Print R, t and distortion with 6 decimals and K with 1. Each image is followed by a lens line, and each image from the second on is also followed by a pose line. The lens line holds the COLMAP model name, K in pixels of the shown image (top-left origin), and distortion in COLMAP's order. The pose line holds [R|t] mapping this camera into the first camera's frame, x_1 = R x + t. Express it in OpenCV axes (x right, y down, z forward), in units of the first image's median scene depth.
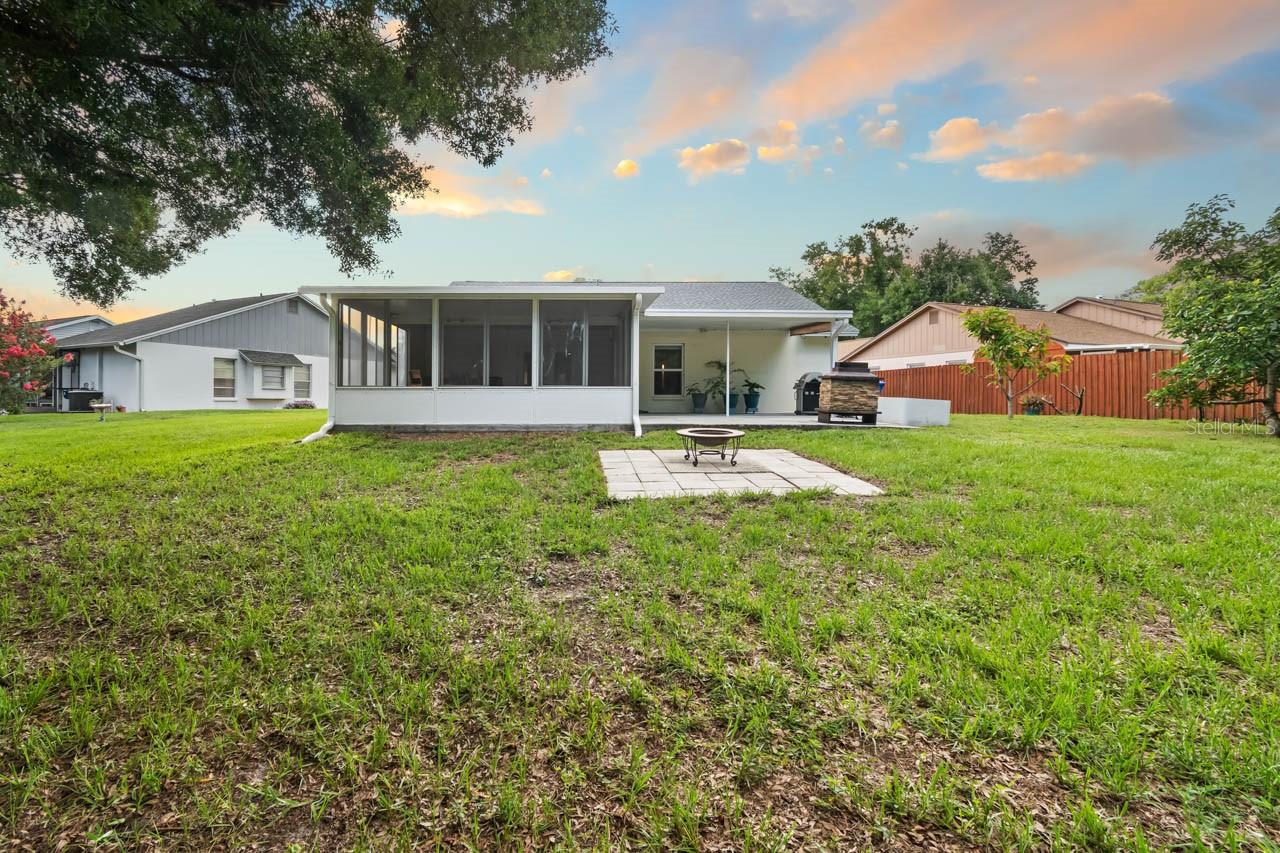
lens RADIAL K [[583.8, 0, 639.4], [0, 583.8, 405.7], [0, 0, 1]] dist [0.016008, -0.008092]
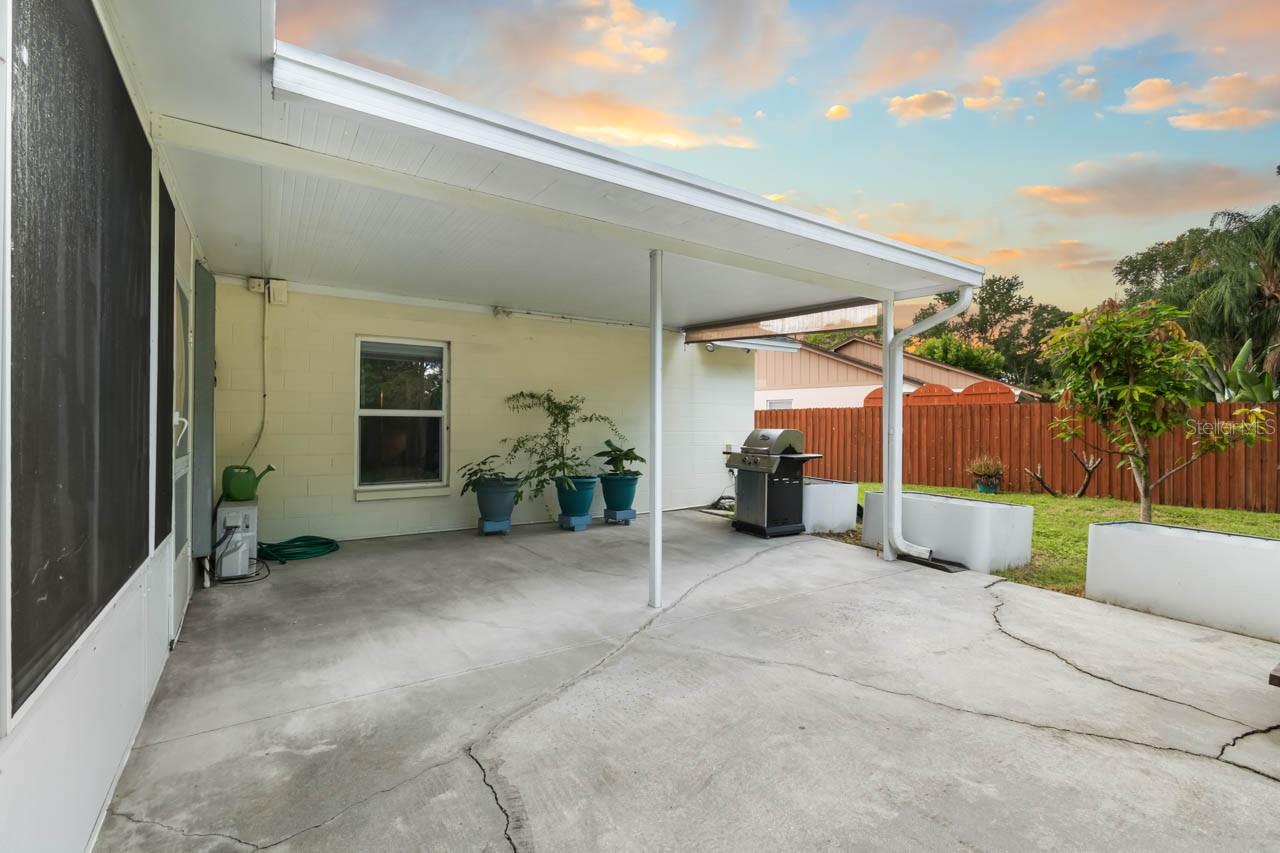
lens RADIAL K [[576.6, 0, 640.0], [0, 576.6, 426.5], [0, 0, 1]] dist [-0.002395, -0.000932]
pose [[0.881878, 0.011171, 0.471345, 0.012734], [-0.010592, 0.999936, -0.003881, -0.053823], [-0.471359, -0.001570, 0.881940, 0.638903]]
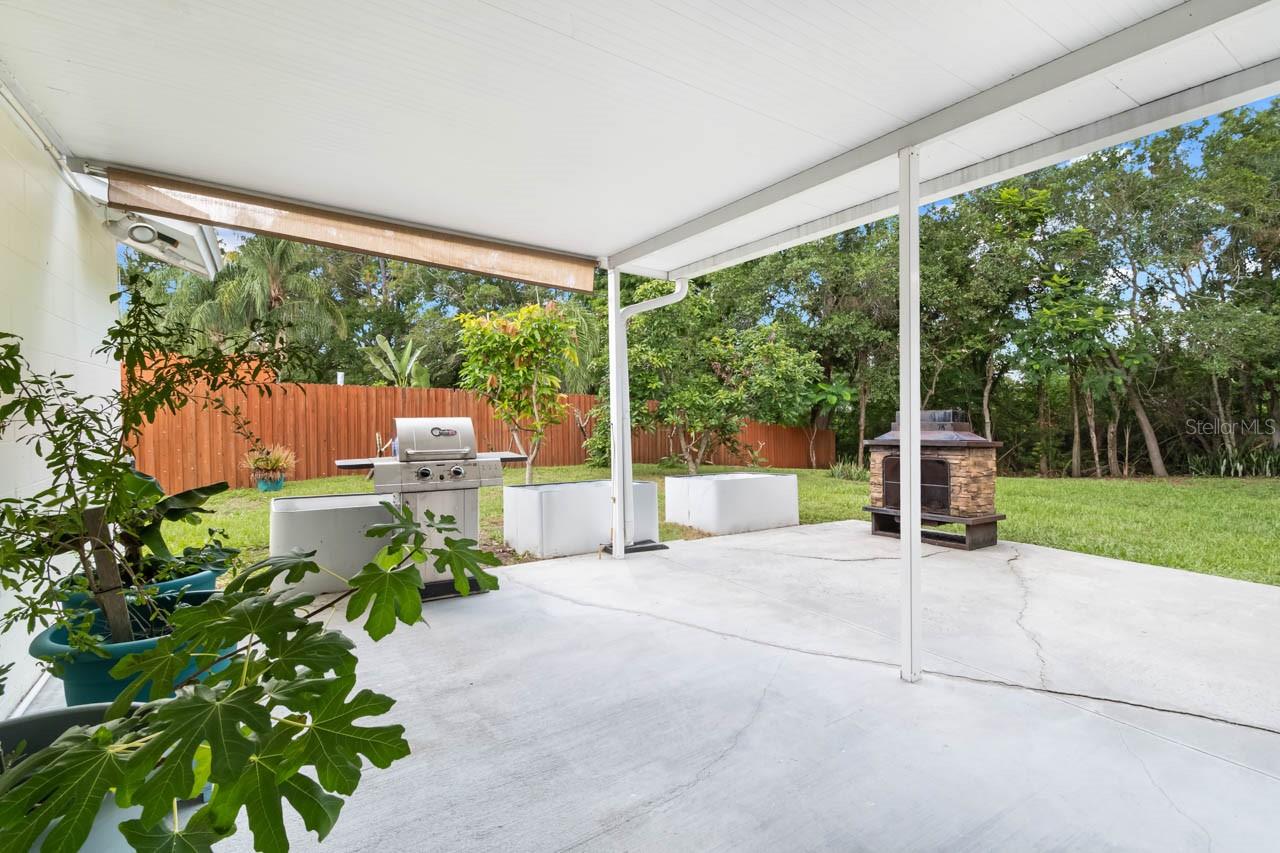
lens RADIAL K [[583.8, 0, 639.4], [0, 583.8, 405.7], [0, 0, 1]] dist [0.016008, -0.008092]
pose [[-0.469218, 0.009387, 0.883032, 0.020406], [0.012955, 0.999909, -0.003746, -0.057838], [-0.882987, 0.009682, -0.469297, 0.983266]]
